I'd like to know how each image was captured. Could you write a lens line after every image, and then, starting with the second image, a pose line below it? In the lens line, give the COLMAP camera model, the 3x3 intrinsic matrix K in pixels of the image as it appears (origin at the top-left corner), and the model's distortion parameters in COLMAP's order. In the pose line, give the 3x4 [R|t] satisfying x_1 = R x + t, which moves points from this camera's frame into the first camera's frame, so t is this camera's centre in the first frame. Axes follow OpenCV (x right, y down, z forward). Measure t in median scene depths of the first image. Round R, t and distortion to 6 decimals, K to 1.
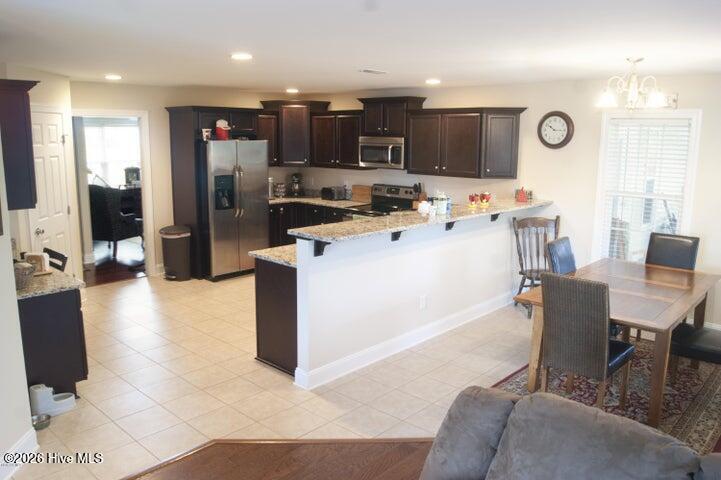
lens RADIAL K [[564.8, 0, 363.5], [0, 564.8, 239.1], [0, 0, 1]] dist [-0.080062, 0.009398]
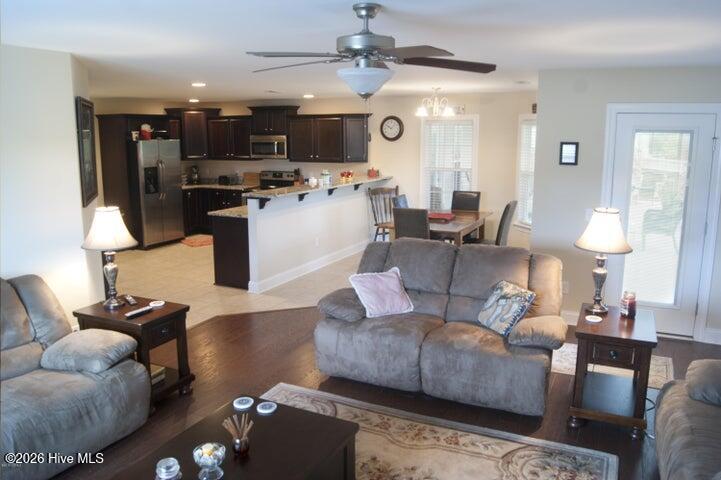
lens RADIAL K [[564.8, 0, 363.9], [0, 564.8, 237.4], [0, 0, 1]] dist [-0.080062, 0.009398]
pose [[0.957418, -0.064041, 0.281511, -0.152763], [0.063295, 0.997926, 0.011752, 0.065395], [-0.281680, 0.006567, 0.959486, -0.379902]]
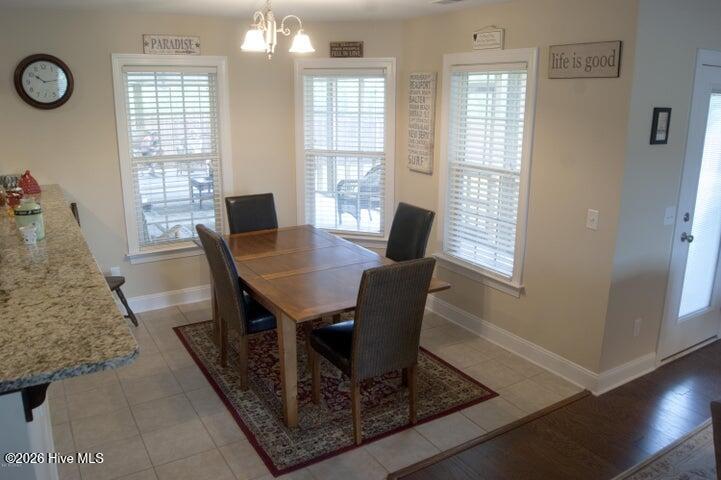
lens RADIAL K [[564.8, 0, 361.5], [0, 564.8, 237.5], [0, 0, 1]] dist [-0.080062, 0.009398]
pose [[0.279544, -0.247794, 0.927606, -0.195227], [0.171023, 0.963523, 0.205849, -0.073158], [-0.944778, 0.101098, 0.311726, 0.390061]]
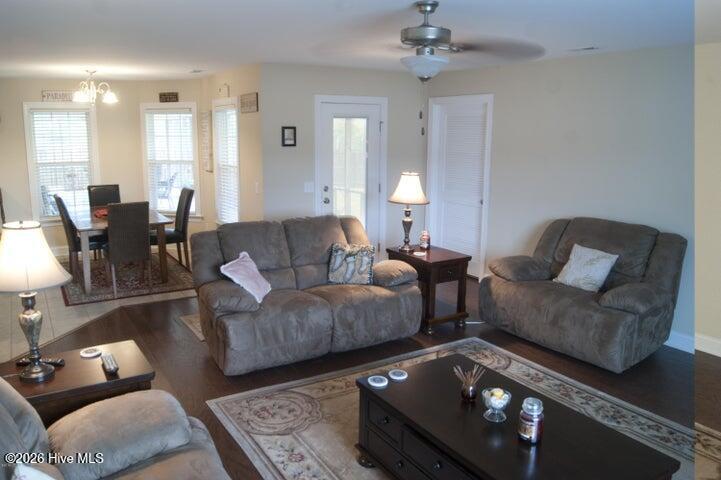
lens RADIAL K [[564.8, 0, 338.5], [0, 564.8, 235.4], [0, 0, 1]] dist [-0.080062, 0.009398]
pose [[0.300067, -0.188169, 0.935175, -0.511830], [0.175260, 0.974538, 0.139854, 0.019076], [-0.937680, 0.121933, 0.325405, -0.068949]]
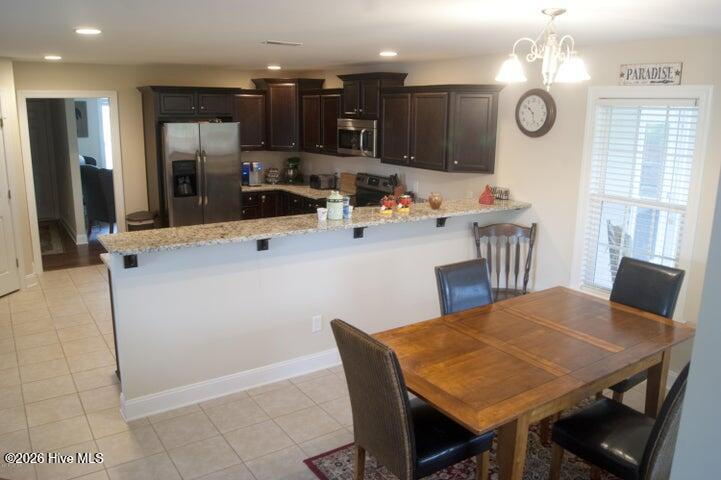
lens RADIAL K [[564.8, 0, 361.7], [0, 564.8, 237.0], [0, 0, 1]] dist [-0.080062, 0.009398]
pose [[0.973555, 0.053781, -0.222030, 0.257780], [-0.045962, 0.998133, 0.040235, -0.038246], [0.223779, -0.028966, 0.974209, 0.160994]]
